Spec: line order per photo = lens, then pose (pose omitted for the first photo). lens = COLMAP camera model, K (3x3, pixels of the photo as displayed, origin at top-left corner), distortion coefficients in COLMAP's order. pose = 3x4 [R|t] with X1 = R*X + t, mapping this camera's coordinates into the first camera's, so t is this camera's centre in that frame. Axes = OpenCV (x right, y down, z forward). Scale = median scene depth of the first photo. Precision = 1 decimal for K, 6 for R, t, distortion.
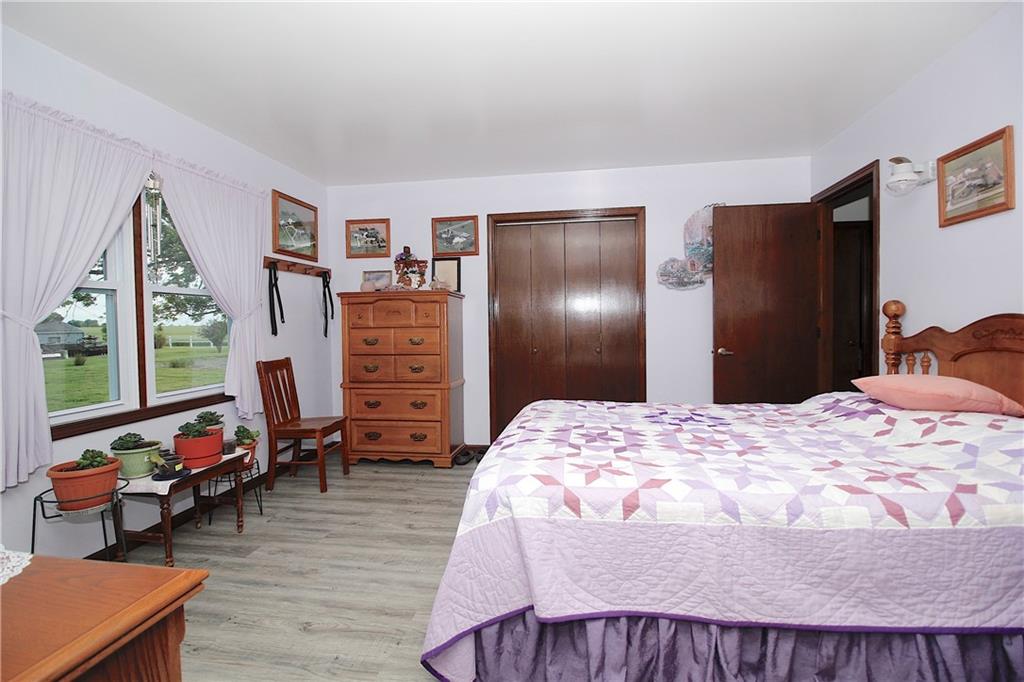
lens RADIAL K [[469.5, 0, 514.3], [0, 469.5, 338.9], [0, 0, 1]] dist [-0.016325, -0.001430]
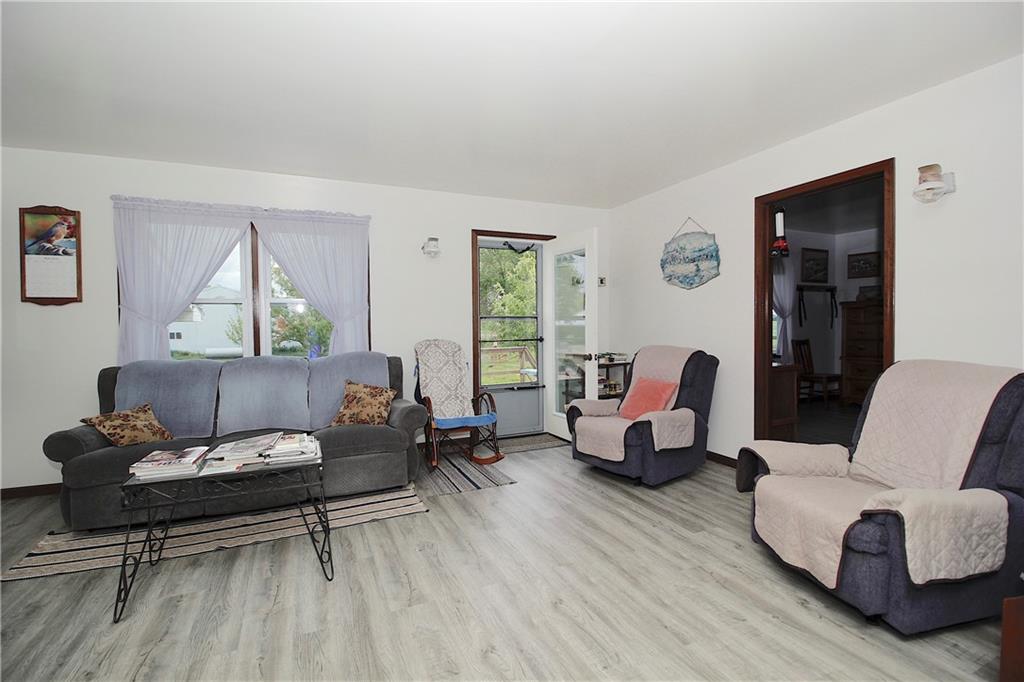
lens RADIAL K [[469.5, 0, 513.2], [0, 469.5, 336.7], [0, 0, 1]] dist [-0.016325, -0.001430]
pose [[0.550902, 0.034000, -0.833877, 0.384593], [-0.015089, 0.999412, 0.030781, -0.007161], [0.834433, -0.004375, 0.551092, -0.926586]]
